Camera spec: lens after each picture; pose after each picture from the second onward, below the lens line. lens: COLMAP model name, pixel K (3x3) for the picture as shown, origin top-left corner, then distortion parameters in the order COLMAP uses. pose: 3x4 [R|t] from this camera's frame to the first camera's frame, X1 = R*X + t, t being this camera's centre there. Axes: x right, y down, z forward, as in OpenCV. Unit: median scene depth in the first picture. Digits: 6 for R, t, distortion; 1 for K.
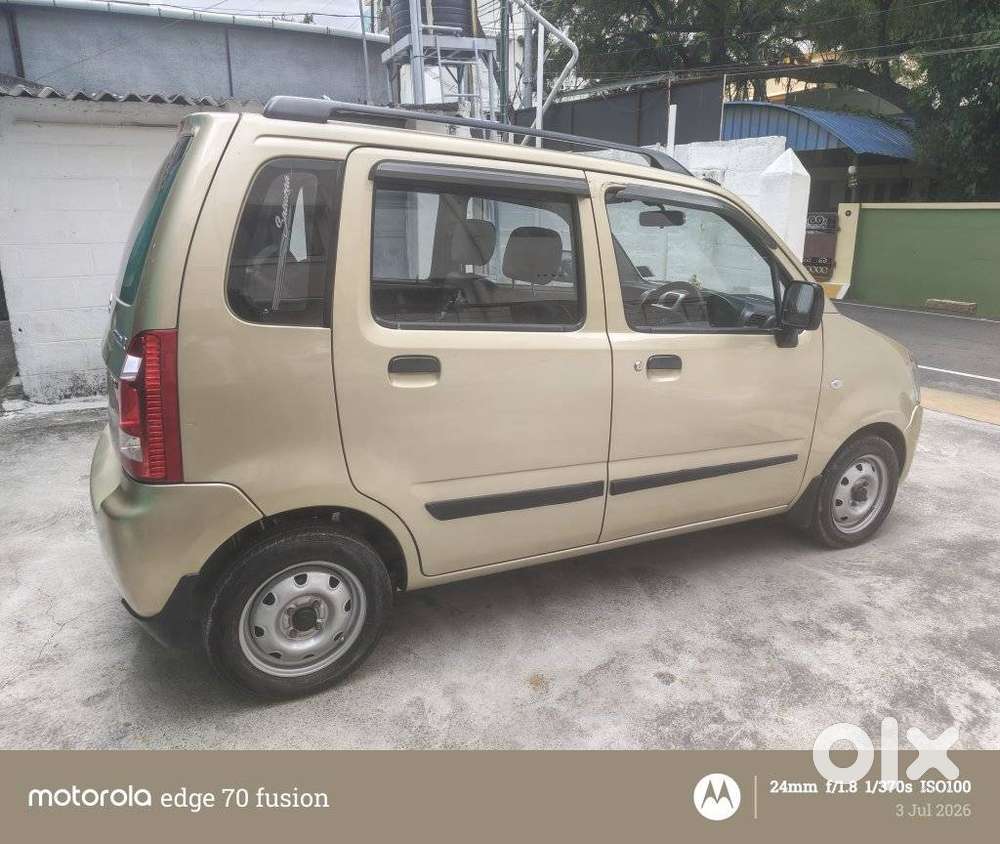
lens RADIAL K [[702.2, 0, 497.7], [0, 702.2, 371.3], [0, 0, 1]] dist [0.004075, 0.004872]
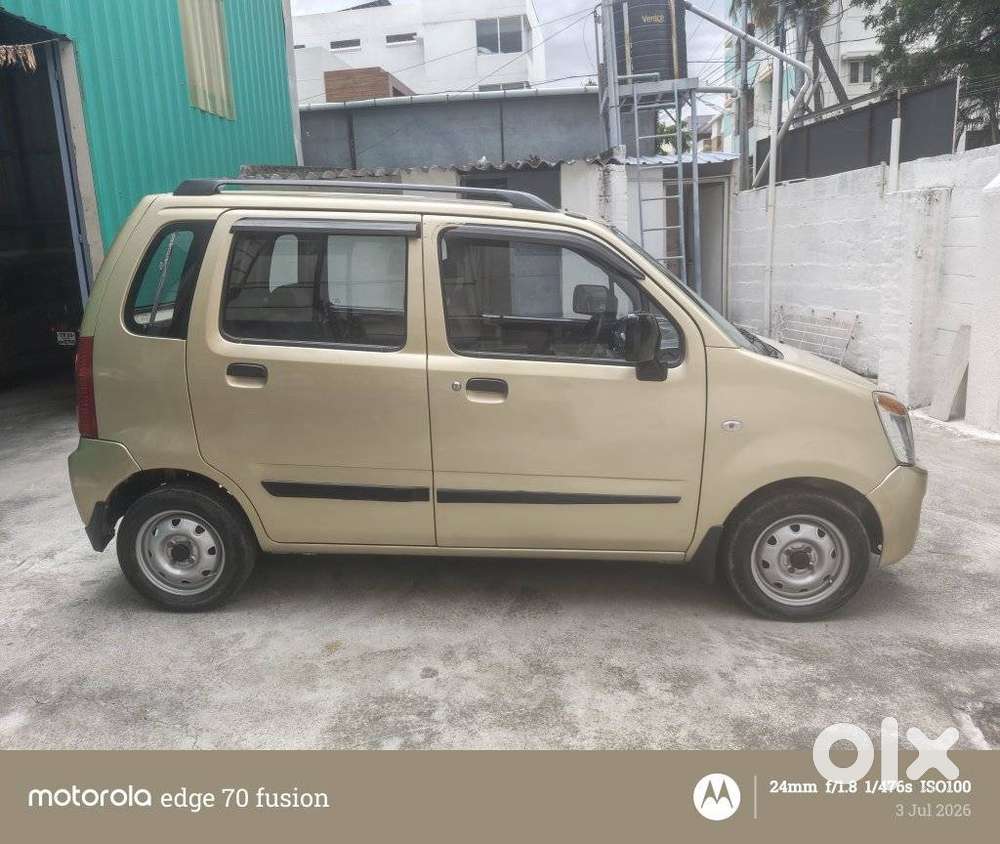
lens RADIAL K [[694.2, 0, 501.3], [0, 694.2, 373.2], [0, 0, 1]] dist [0.041018, -0.045363]
pose [[0.869162, 0.047072, -0.492281, 0.788042], [-0.073510, 0.996698, -0.034484, 0.004087], [0.489033, 0.066160, 0.869753, 0.082582]]
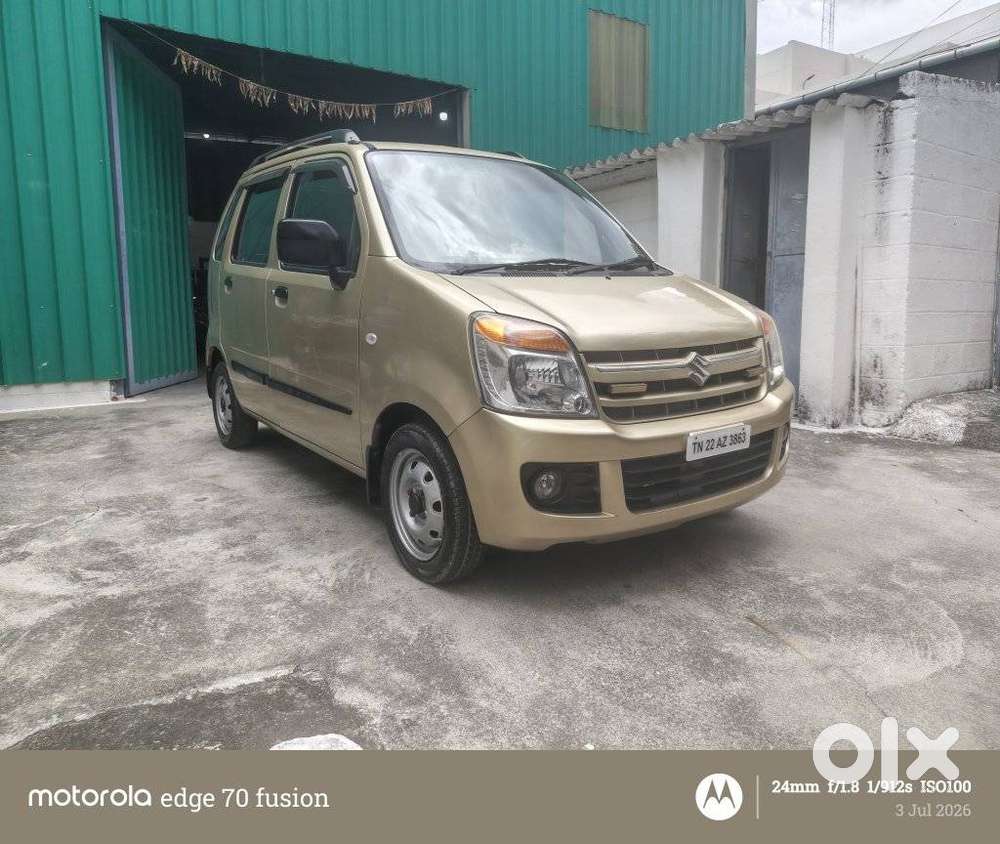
lens RADIAL K [[684.1, 0, 502.0], [0, 684.1, 386.1], [0, 0, 1]] dist [0.068664, -0.109078]
pose [[0.160615, 0.108935, -0.980987, 1.594600], [-0.213120, 0.974273, 0.073295, -0.025539], [0.963734, 0.197295, 0.179699, 1.210197]]
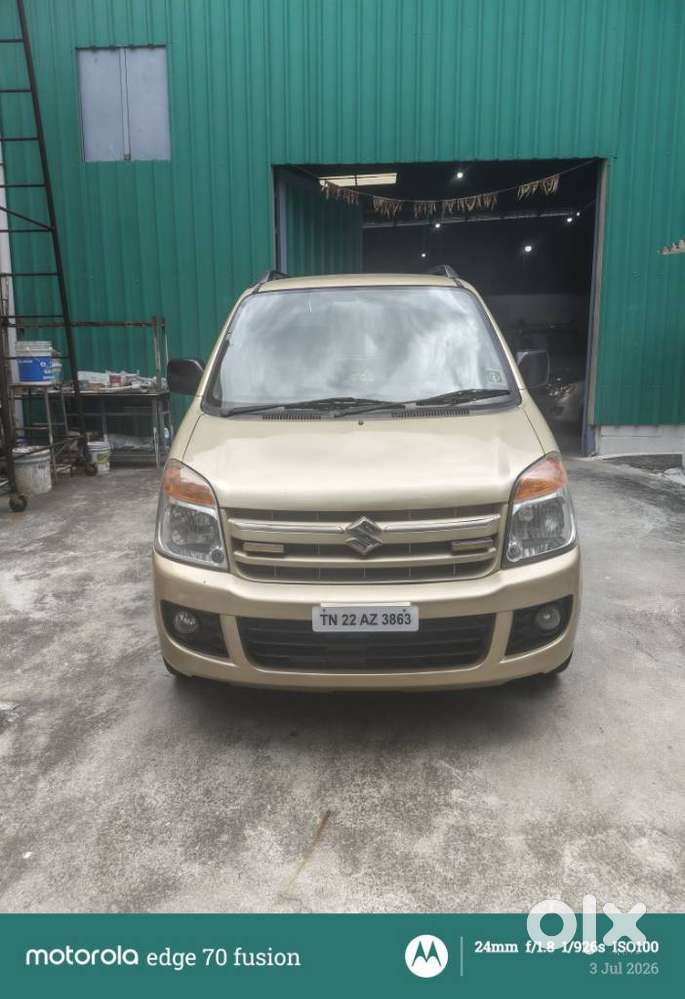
lens RADIAL K [[625.8, 0, 346.2], [0, 625.8, 457.6], [0, 0, 1]] dist [0.037943, -0.052834]
pose [[-0.464090, 0.131027, -0.876044, 1.420648], [-0.198128, 0.948587, 0.246836, -0.317318], [0.863346, 0.288123, -0.414270, 1.896208]]
